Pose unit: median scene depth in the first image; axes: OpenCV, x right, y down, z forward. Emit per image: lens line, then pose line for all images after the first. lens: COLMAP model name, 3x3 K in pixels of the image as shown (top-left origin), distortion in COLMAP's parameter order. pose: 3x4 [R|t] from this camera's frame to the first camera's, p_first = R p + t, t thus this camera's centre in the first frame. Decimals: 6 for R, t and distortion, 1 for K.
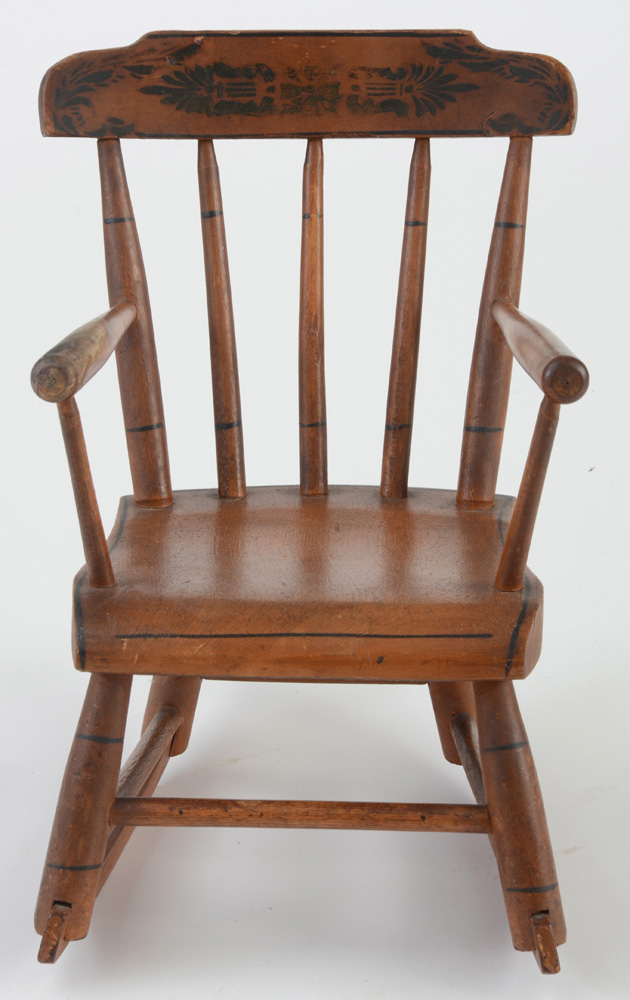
lens RADIAL K [[3867.2, 0, 321.5], [0, 3867.2, 502.1], [0, 0, 1]] dist [0.864155, 0.000000]
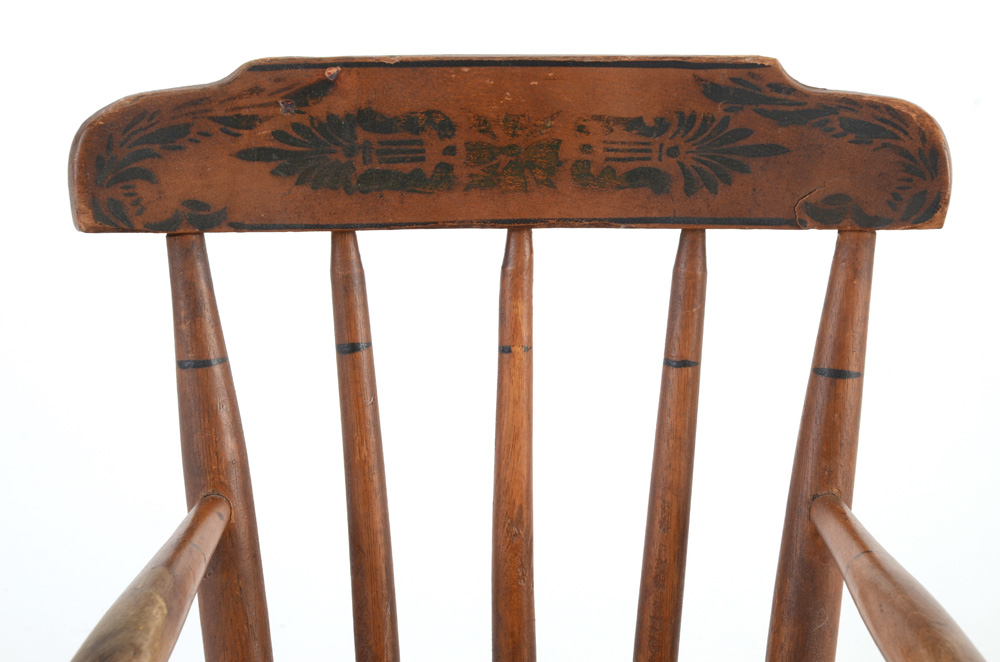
lens RADIAL K [[2971.1, 0, 493.5], [0, 2971.1, 332.3], [0, 0, 1]] dist [0.685995, 0.000000]
pose [[0.999849, -0.000156, 0.017394, -0.014201], [-0.000886, 0.998205, 0.059890, -0.105579], [-0.017372, -0.059897, 0.998053, 0.528317]]
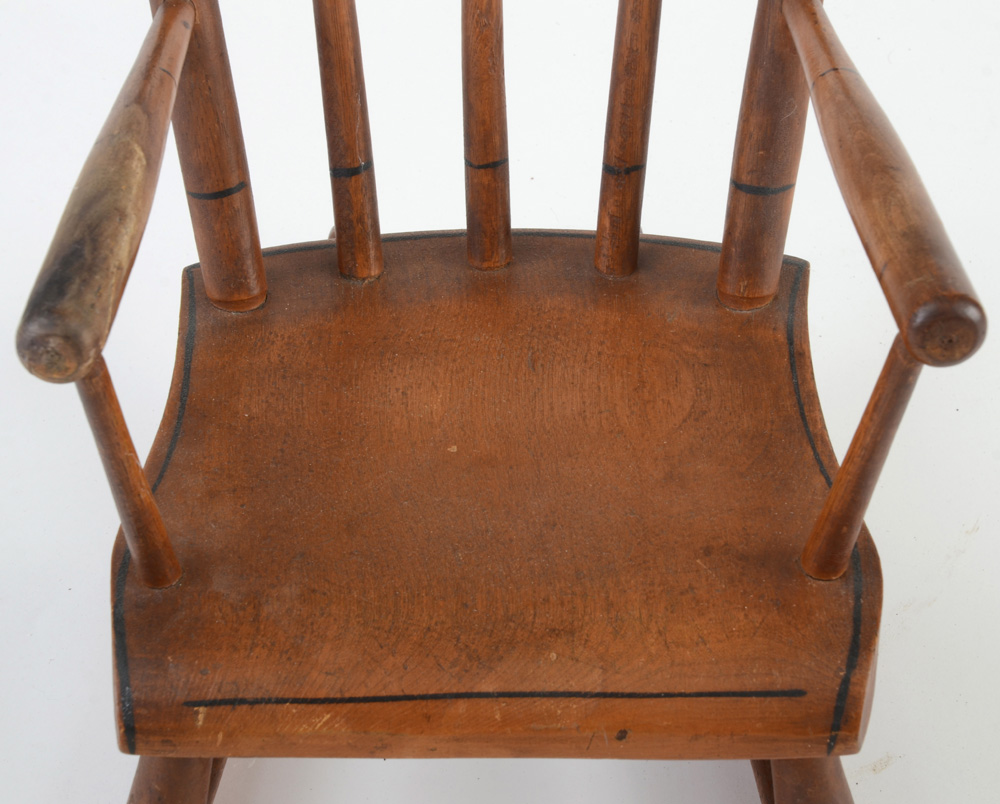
lens RADIAL K [[3596.9, 0, 510.1], [0, 3596.9, 395.7], [0, 0, 1]] dist [0.713781, 0.000000]
pose [[0.999403, -0.023186, 0.025610, -0.014446], [0.012443, 0.933160, 0.359245, -0.196519], [-0.032228, -0.358712, 0.932892, 0.447513]]
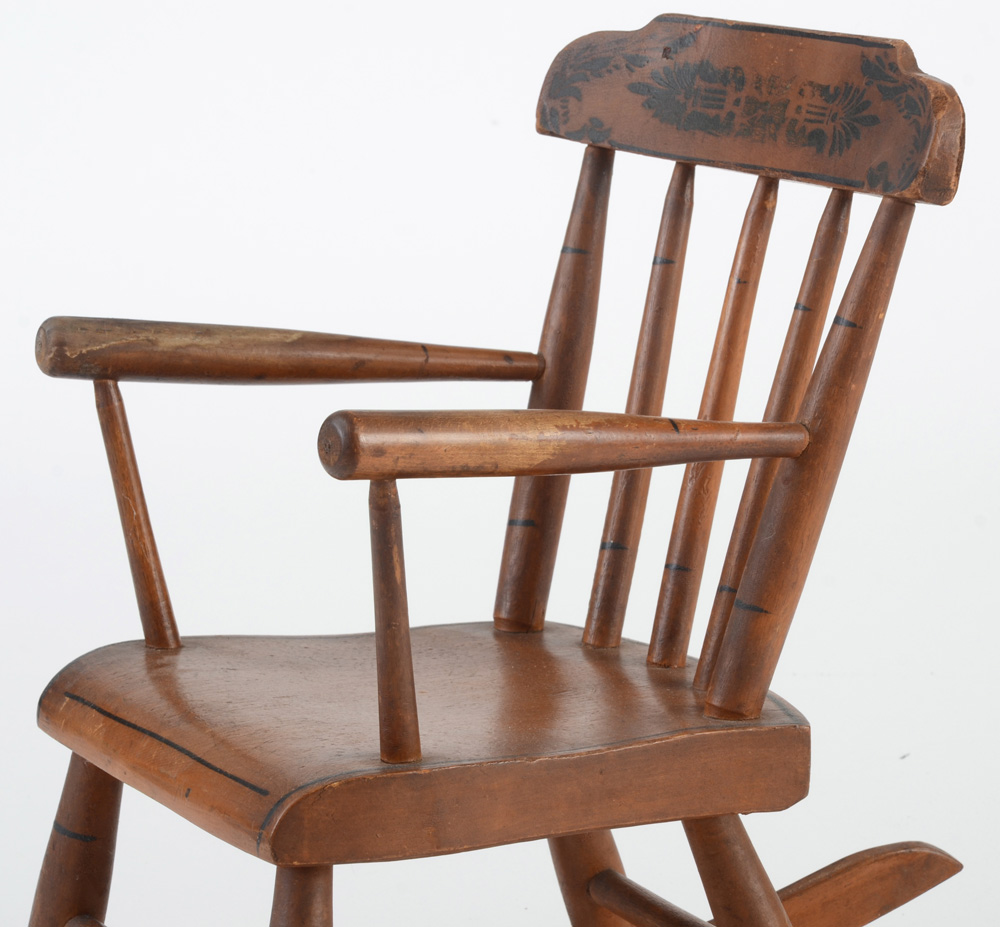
lens RADIAL K [[4592.9, 0, 454.5], [0, 4592.9, 456.5], [0, 0, 1]] dist [0.824300, 0.000000]
pose [[0.470522, 0.152740, -0.869068, 0.714898], [-0.270554, 0.962438, 0.022669, -0.048311], [0.839886, 0.224464, 0.494173, 0.551668]]
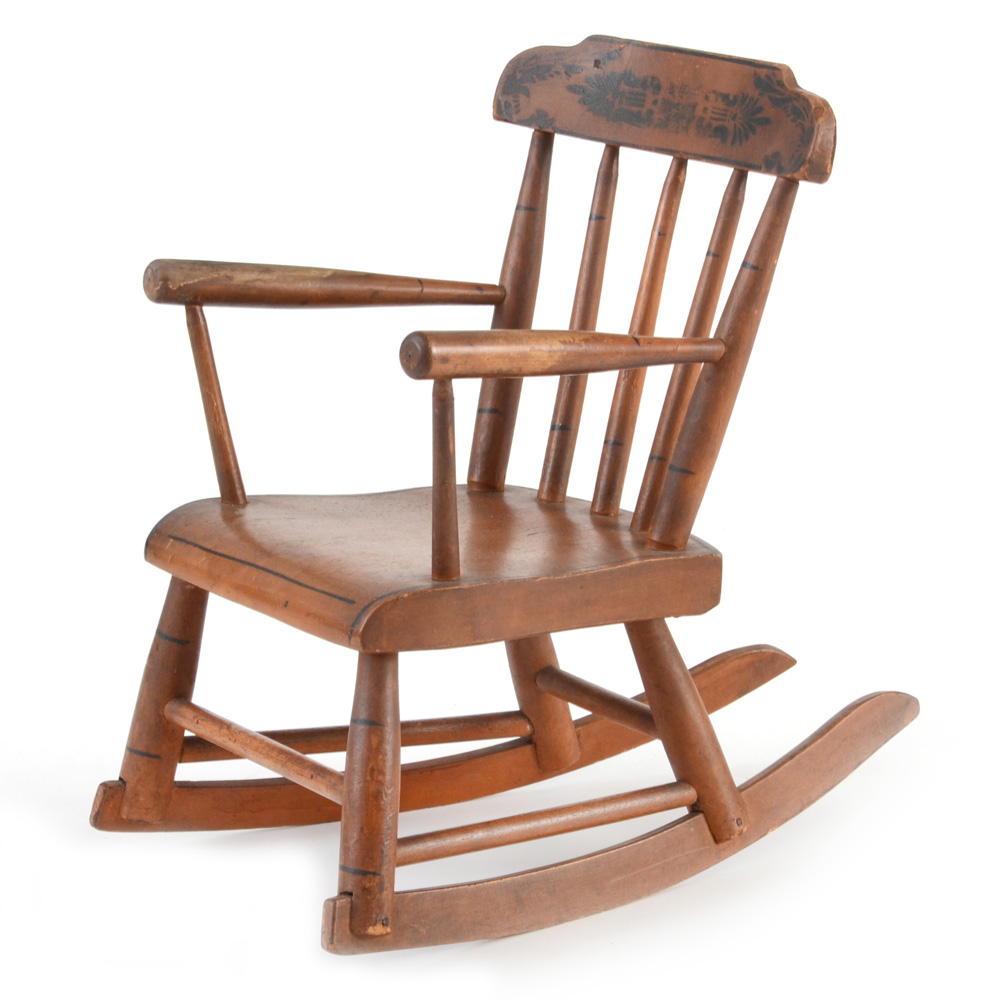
lens RADIAL K [[4766.4, 0, 497.8], [0, 4766.4, 498.2], [0, 0, 1]] dist [0.353525, 0.000000]
pose [[0.562713, 0.177460, -0.807380, 0.957801], [-0.270244, 0.962512, 0.023208, -0.027000], [0.781232, 0.205130, 0.589575, 0.280156]]
